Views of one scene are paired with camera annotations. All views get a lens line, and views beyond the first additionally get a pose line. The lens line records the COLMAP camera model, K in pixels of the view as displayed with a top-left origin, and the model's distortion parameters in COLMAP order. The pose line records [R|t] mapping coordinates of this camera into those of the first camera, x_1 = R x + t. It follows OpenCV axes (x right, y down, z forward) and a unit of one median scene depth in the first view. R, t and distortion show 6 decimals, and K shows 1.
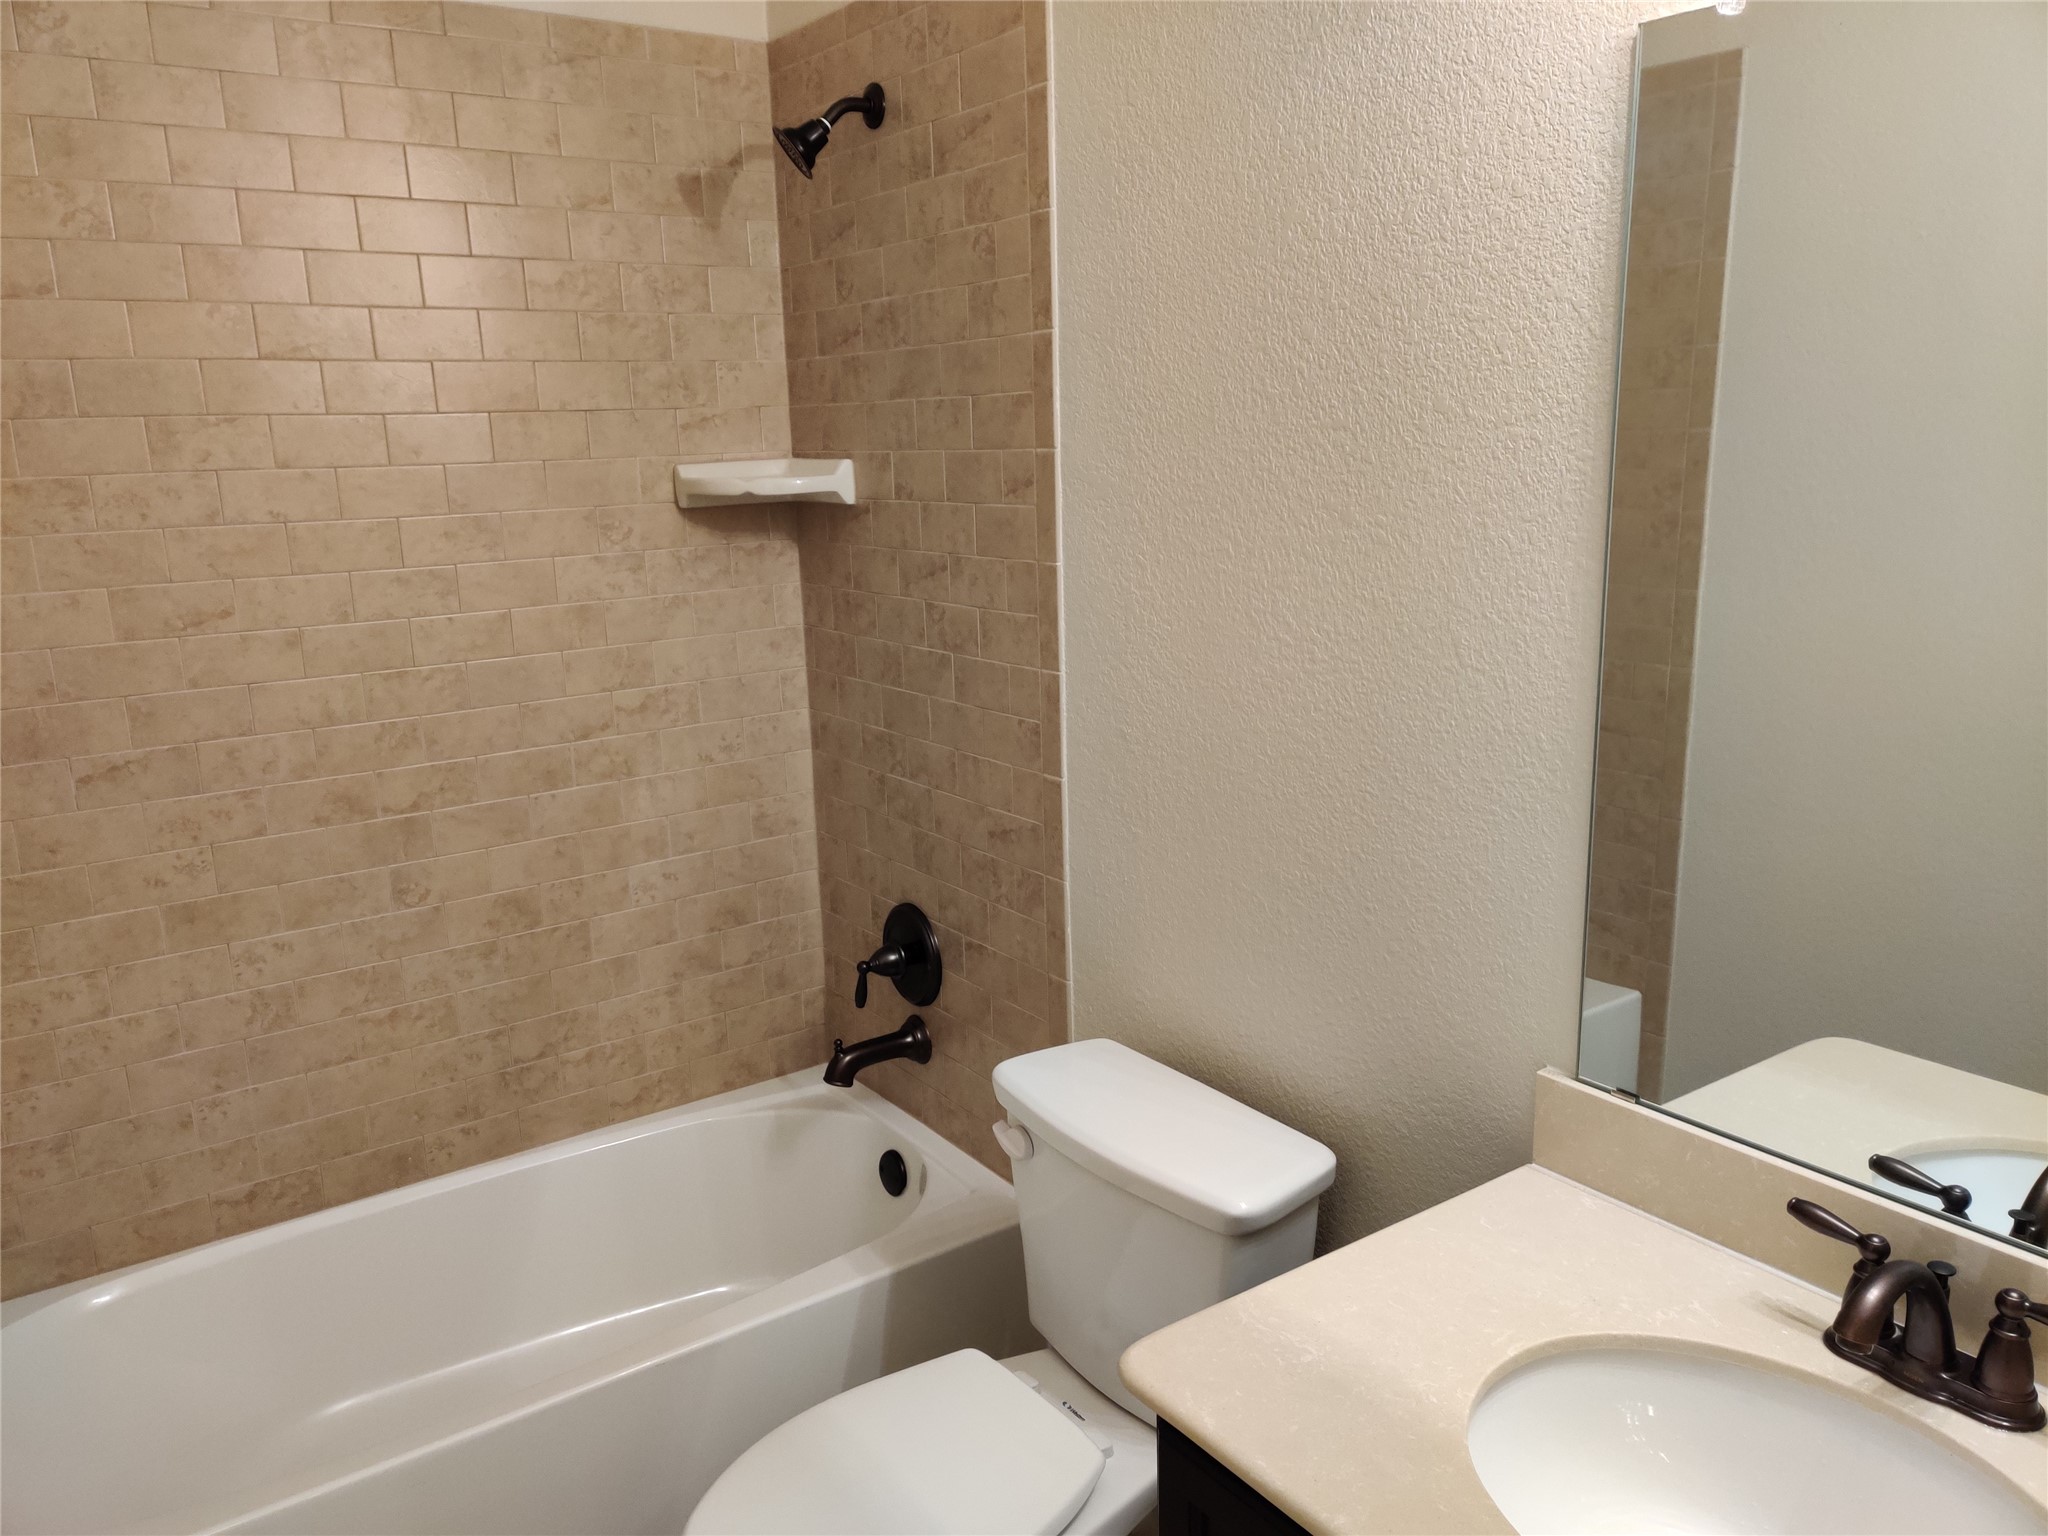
lens RADIAL K [[1527.4, 0, 1023.9], [0, 1527.4, 773.2], [0, 0, 1]] dist [0.037929, -0.033781]
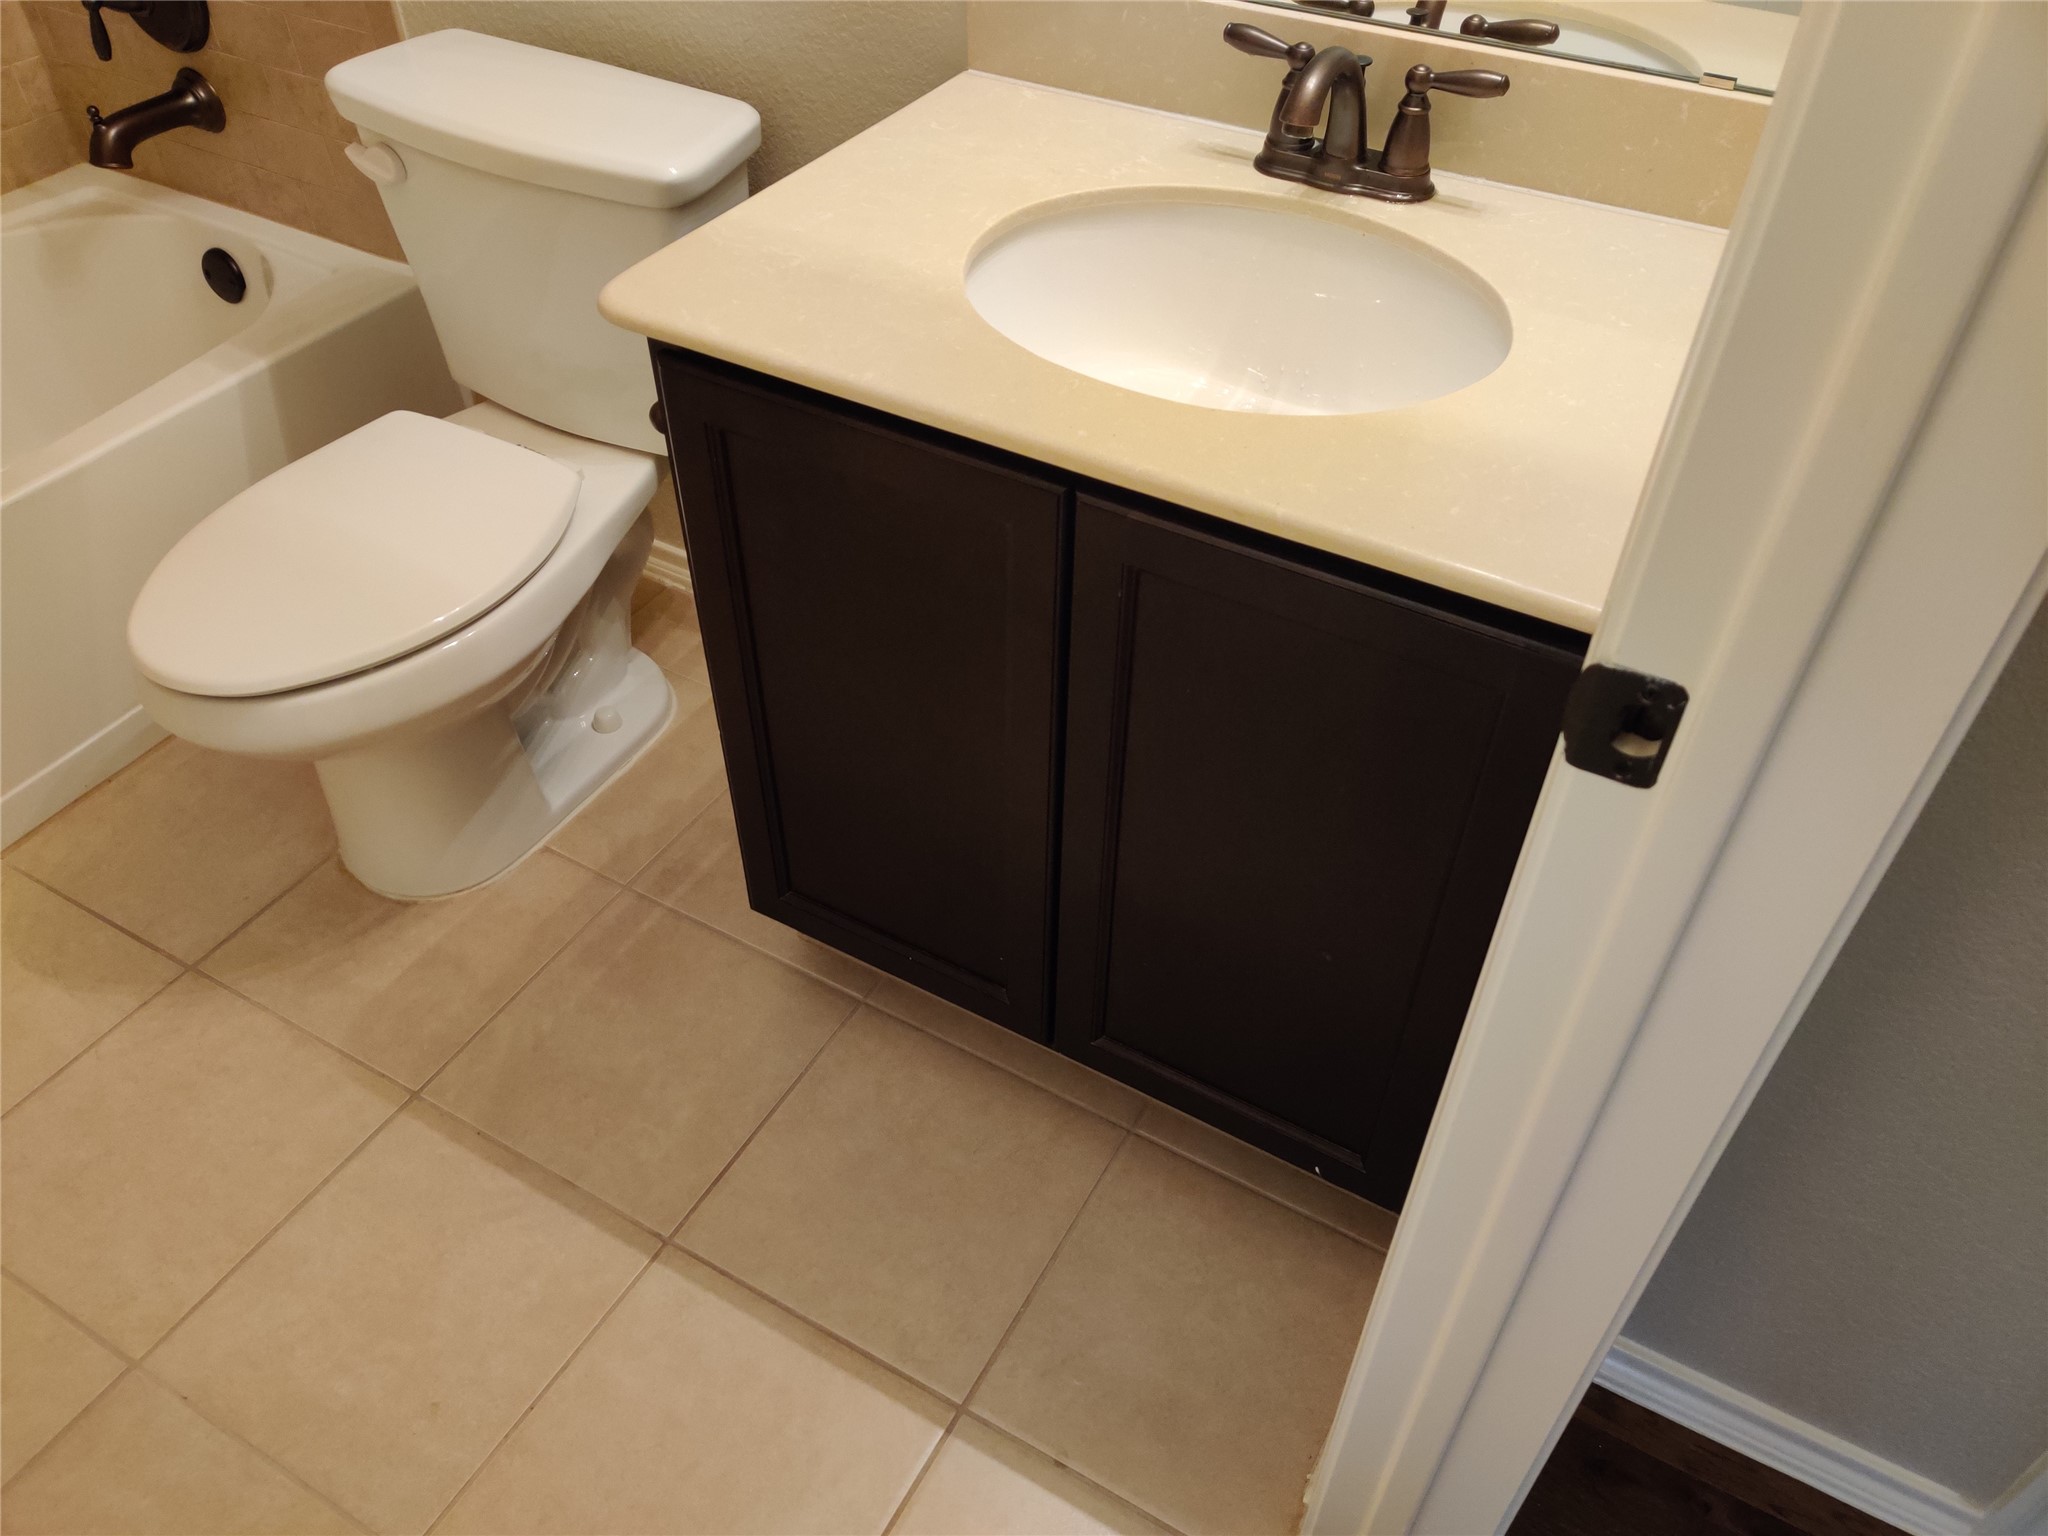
lens RADIAL K [[1527.4, 0, 1031.8], [0, 1527.4, 767.8], [0, 0, 1]] dist [0.037929, -0.033781]
pose [[0.900607, -0.273668, 0.337657, -0.064238], [0.069217, 0.857270, 0.510193, 0.128475], [-0.429087, -0.436112, 0.791006, 0.040109]]
